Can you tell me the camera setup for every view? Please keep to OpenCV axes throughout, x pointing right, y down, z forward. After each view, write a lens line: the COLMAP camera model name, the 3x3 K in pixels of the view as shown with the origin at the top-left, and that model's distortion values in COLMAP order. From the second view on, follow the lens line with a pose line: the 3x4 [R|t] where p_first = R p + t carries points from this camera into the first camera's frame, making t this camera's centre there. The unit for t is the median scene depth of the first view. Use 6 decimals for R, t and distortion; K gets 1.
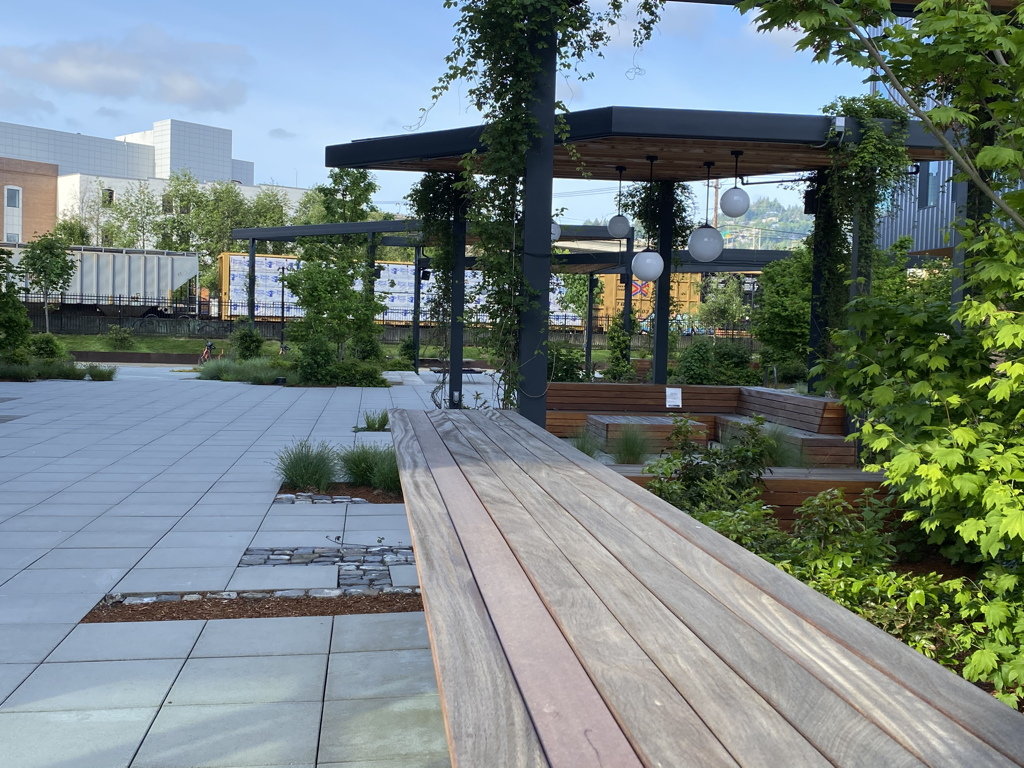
lens RADIAL K [[1065.9, 0, 510.4], [0, 1065.9, 383.1], [0, 0, 1]] dist [0.049546, 0.000000]
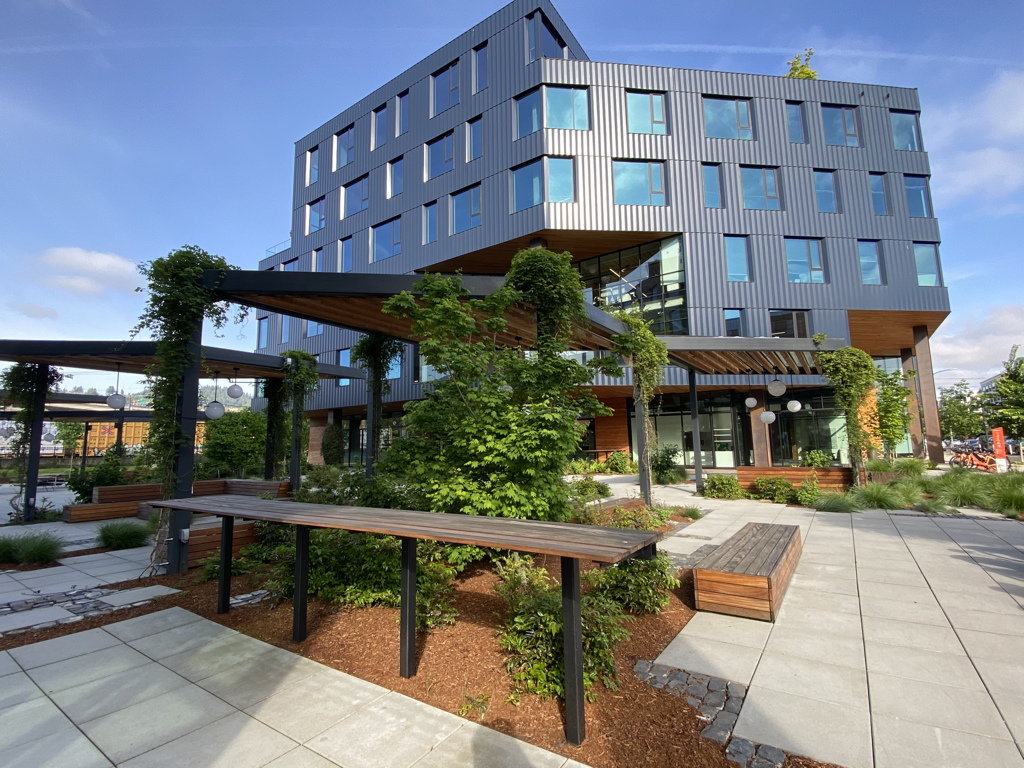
lens RADIAL K [[474.9, 0, 509.3], [0, 474.9, 381.9], [0, 0, 1]] dist [-0.018304, -0.001371]
pose [[0.668816, 0.062097, 0.740830, -0.113357], [0.076546, 0.985457, -0.151708, -0.003344], [-0.739476, 0.158173, 0.654336, -0.017299]]
